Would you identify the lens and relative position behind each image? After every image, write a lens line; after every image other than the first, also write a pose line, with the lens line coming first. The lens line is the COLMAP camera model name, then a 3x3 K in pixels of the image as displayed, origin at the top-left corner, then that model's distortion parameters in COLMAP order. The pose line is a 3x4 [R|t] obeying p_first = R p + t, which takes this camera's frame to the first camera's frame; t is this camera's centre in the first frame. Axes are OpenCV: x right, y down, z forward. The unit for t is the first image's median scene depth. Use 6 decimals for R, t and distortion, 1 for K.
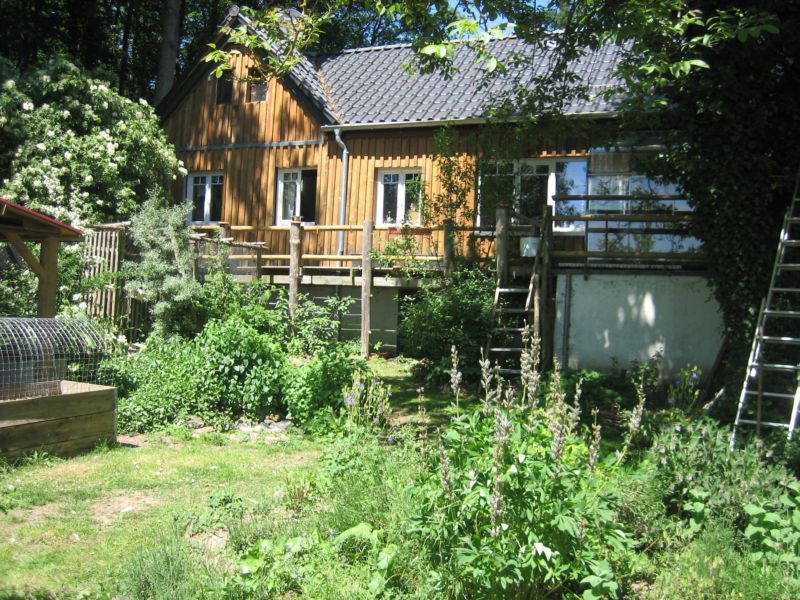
lens RADIAL K [[817.2, 0, 399.6], [0, 817.2, 300.4], [0, 0, 1]] dist [-0.076149, 0.000000]
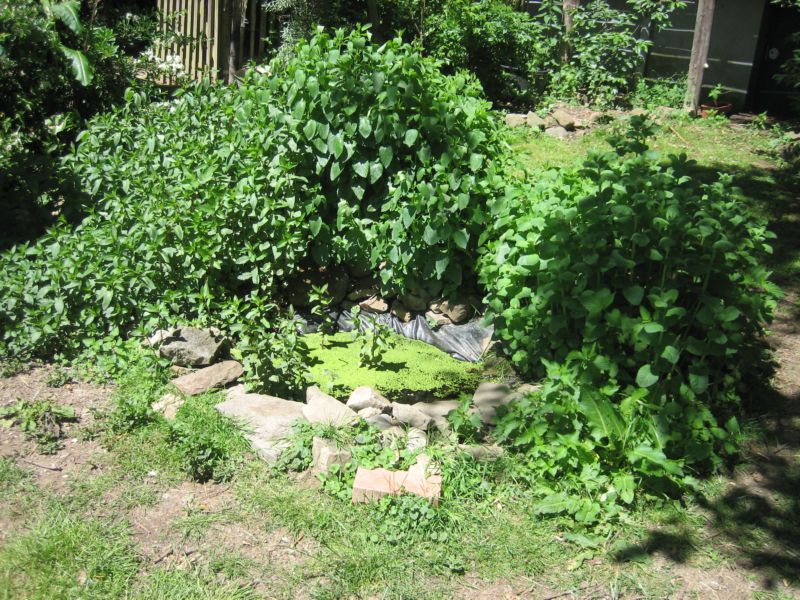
lens RADIAL K [[817.2, 0, 397.9], [0, 817.2, 298.2], [0, 0, 1]] dist [-0.076149, 0.000000]
pose [[0.937550, 0.152015, -0.312878, -0.060840], [-0.036242, 0.937249, 0.346773, 0.010194], [0.345959, -0.313777, 0.884226, 0.659700]]
